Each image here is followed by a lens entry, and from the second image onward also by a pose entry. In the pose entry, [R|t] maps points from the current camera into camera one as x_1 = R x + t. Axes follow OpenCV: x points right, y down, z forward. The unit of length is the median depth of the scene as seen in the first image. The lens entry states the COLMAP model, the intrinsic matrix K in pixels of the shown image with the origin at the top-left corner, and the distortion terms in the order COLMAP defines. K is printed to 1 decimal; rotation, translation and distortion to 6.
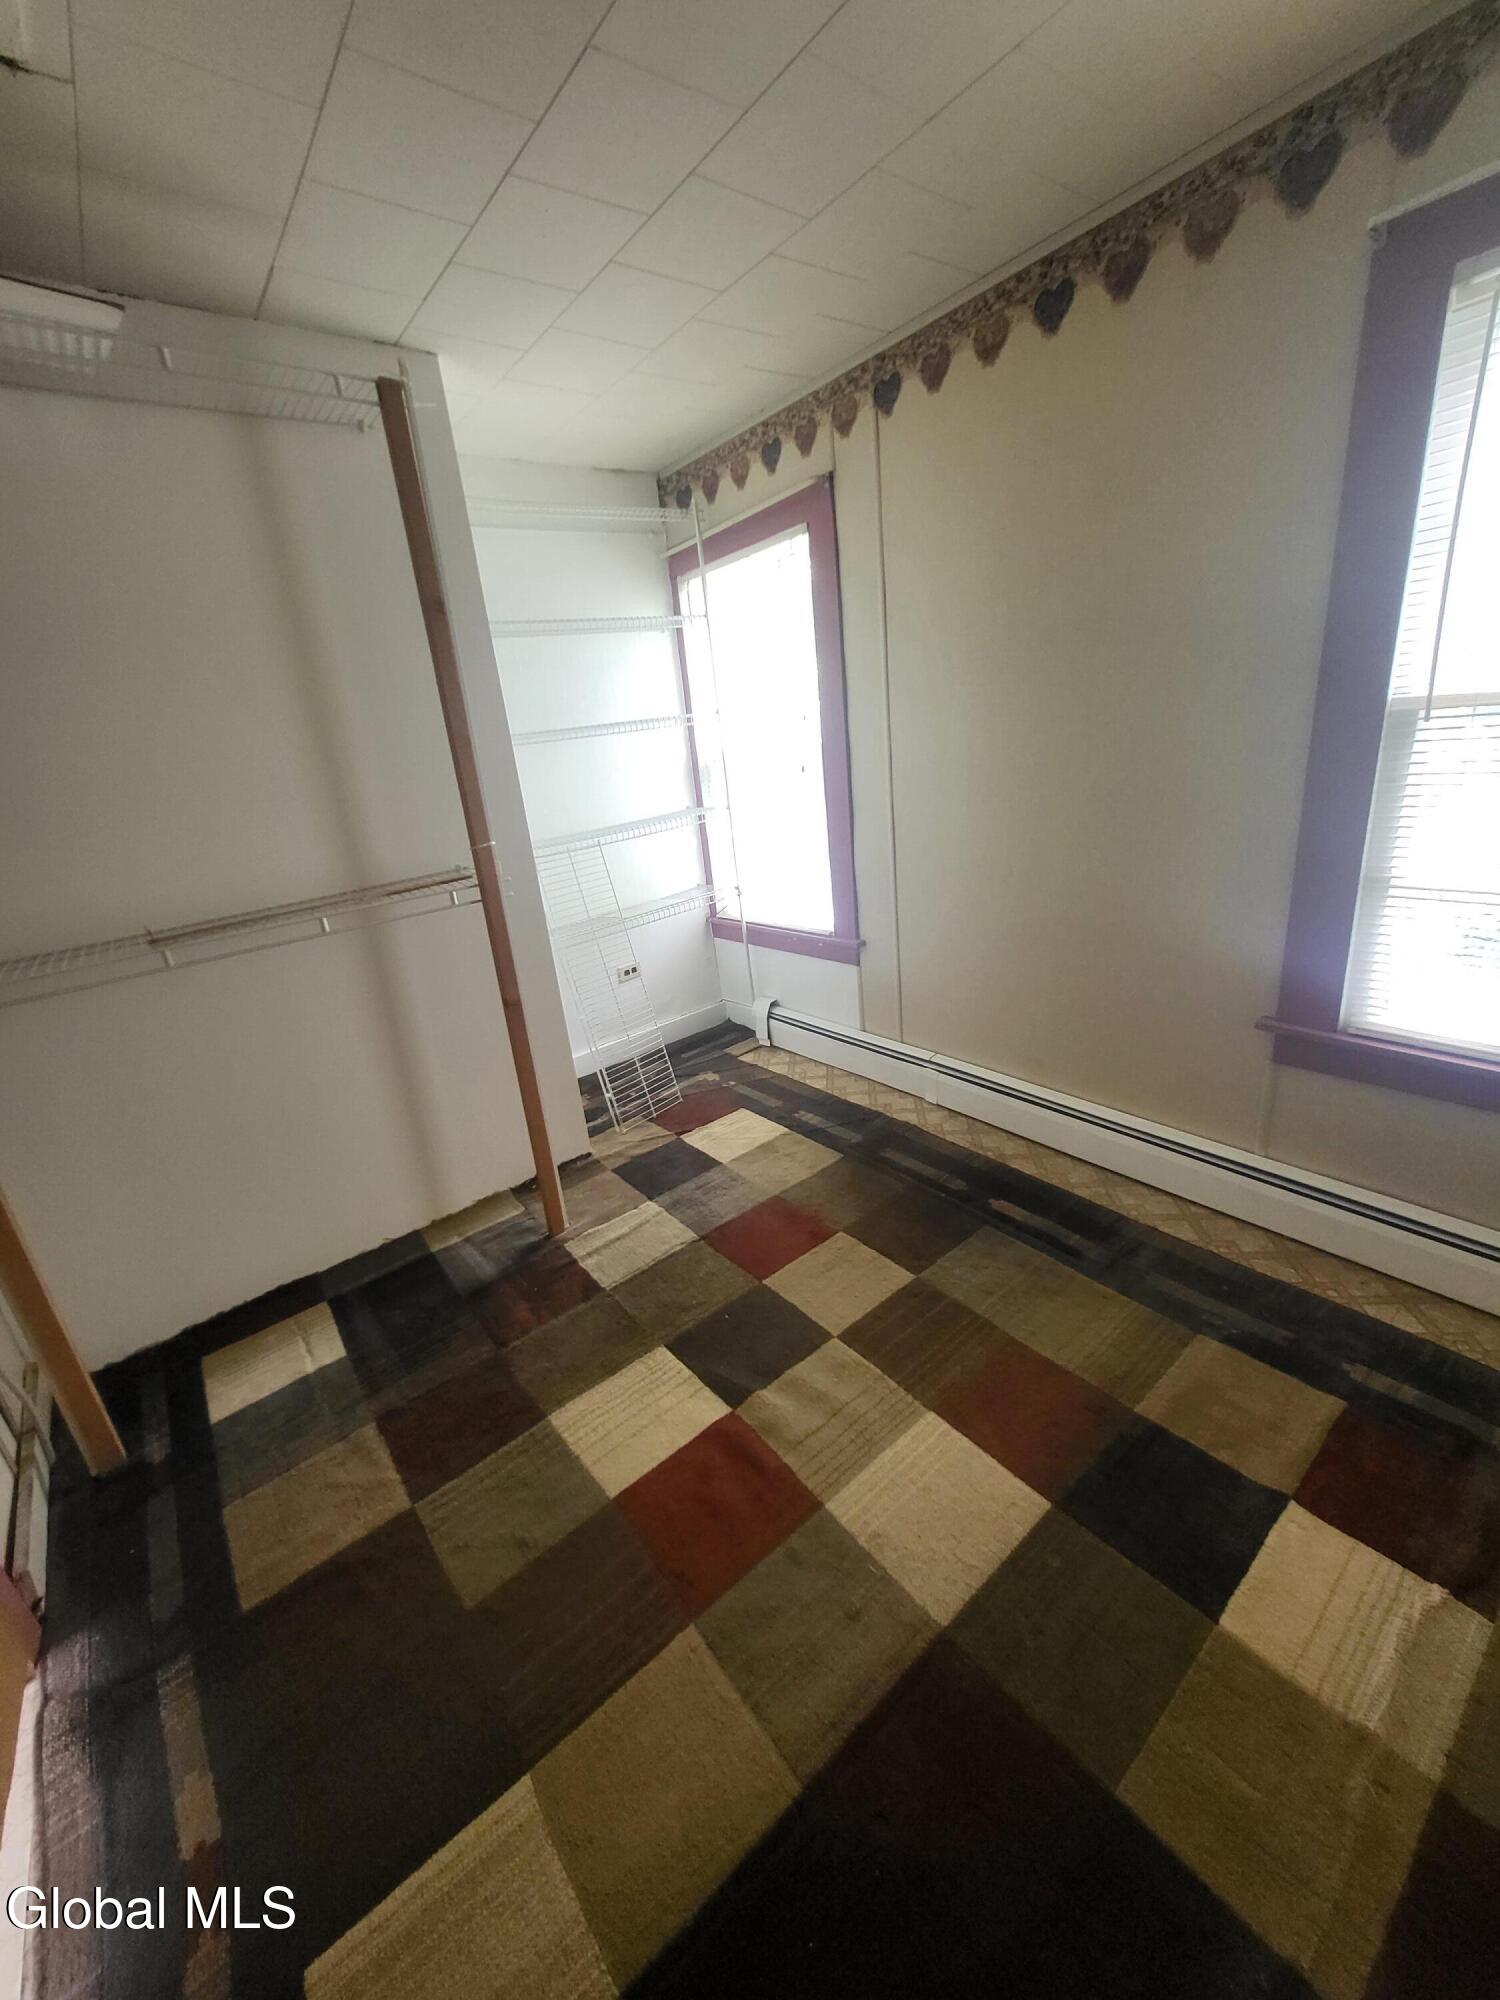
lens RADIAL K [[781.2, 0, 752.8], [0, 781.2, 993.2], [0, 0, 1]] dist [0.002370, -0.000013]
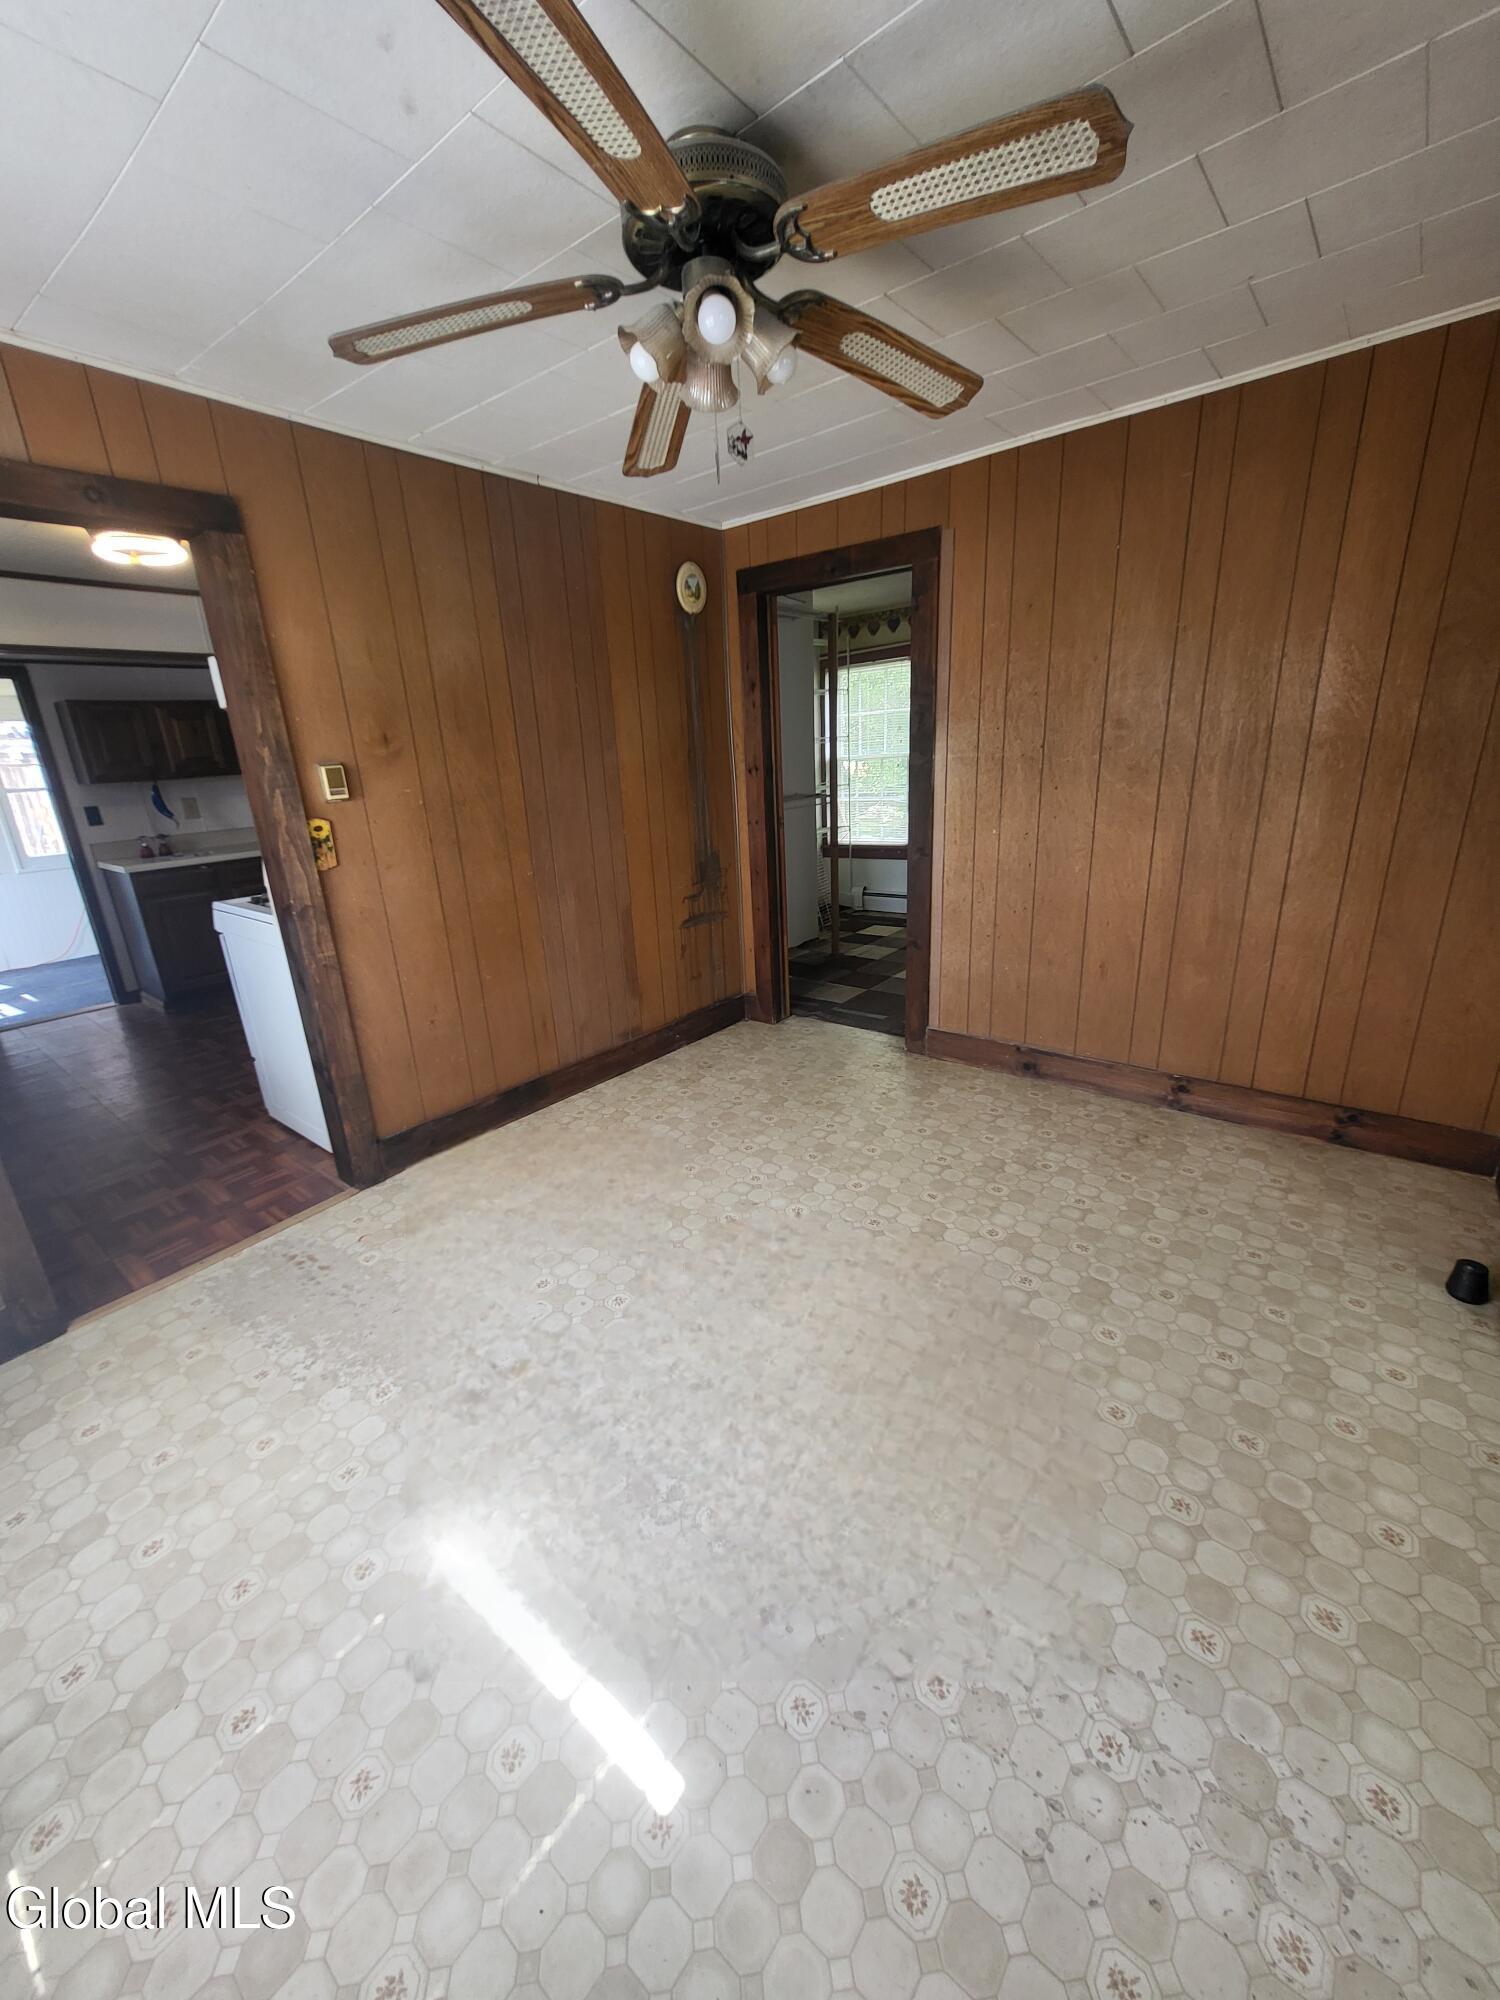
lens RADIAL K [[781.2, 0, 737.4], [0, 781.2, 987.2], [0, 0, 1]] dist [0.002370, -0.000013]
pose [[0.977769, 0.004678, 0.209634, -0.838267], [0.003703, 0.999210, -0.039571, 0.407461], [-0.209654, 0.039468, 0.976979, -0.992789]]
